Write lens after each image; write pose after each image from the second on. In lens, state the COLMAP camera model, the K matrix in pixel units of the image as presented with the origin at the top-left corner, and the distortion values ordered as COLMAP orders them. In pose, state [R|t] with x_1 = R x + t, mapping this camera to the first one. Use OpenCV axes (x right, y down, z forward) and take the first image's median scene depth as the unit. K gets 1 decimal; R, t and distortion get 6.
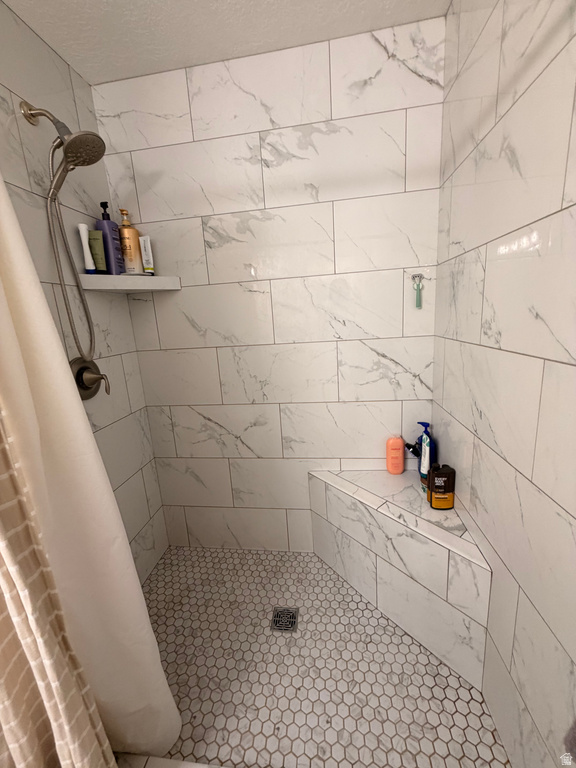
lens RADIAL K [[307.3, 0, 288.2], [0, 307.3, 382.8], [0, 0, 1]] dist [0.001850, 0.000474]
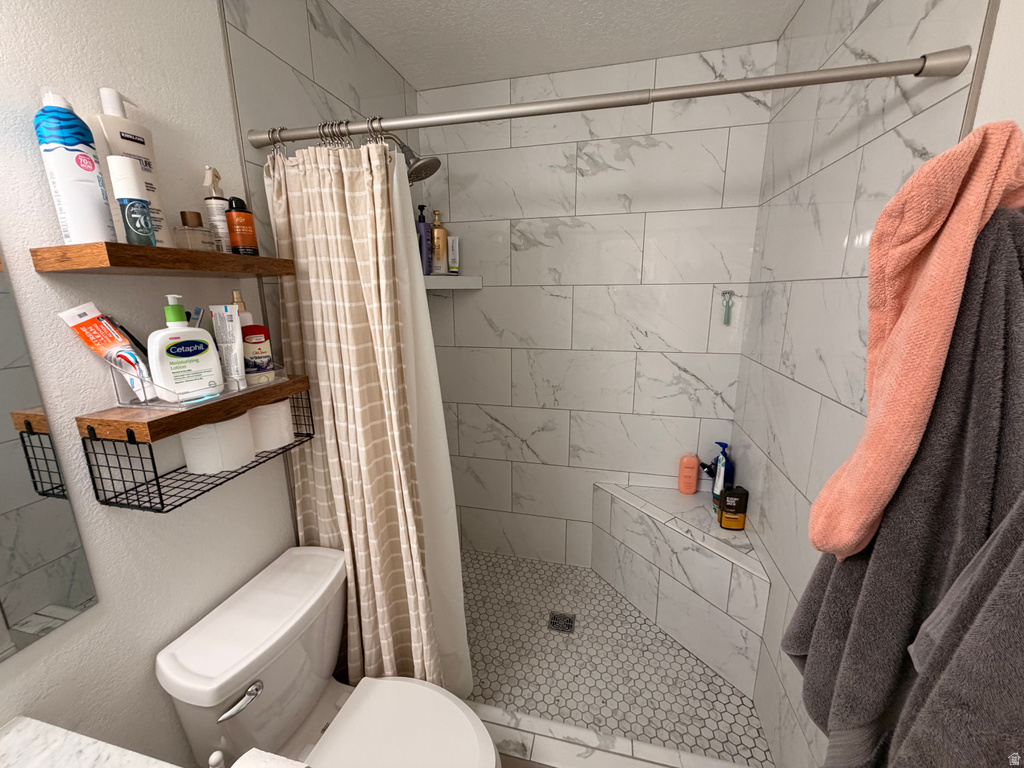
lens RADIAL K [[409.7, 0, 510.2], [0, 409.7, 386.6], [0, 0, 1]] dist [0.001850, 0.000474]
pose [[0.992126, 0.079573, -0.096717, -0.115174], [-0.077724, 0.996715, 0.022745, -0.025629], [0.098210, -0.015049, 0.995052, -0.365142]]
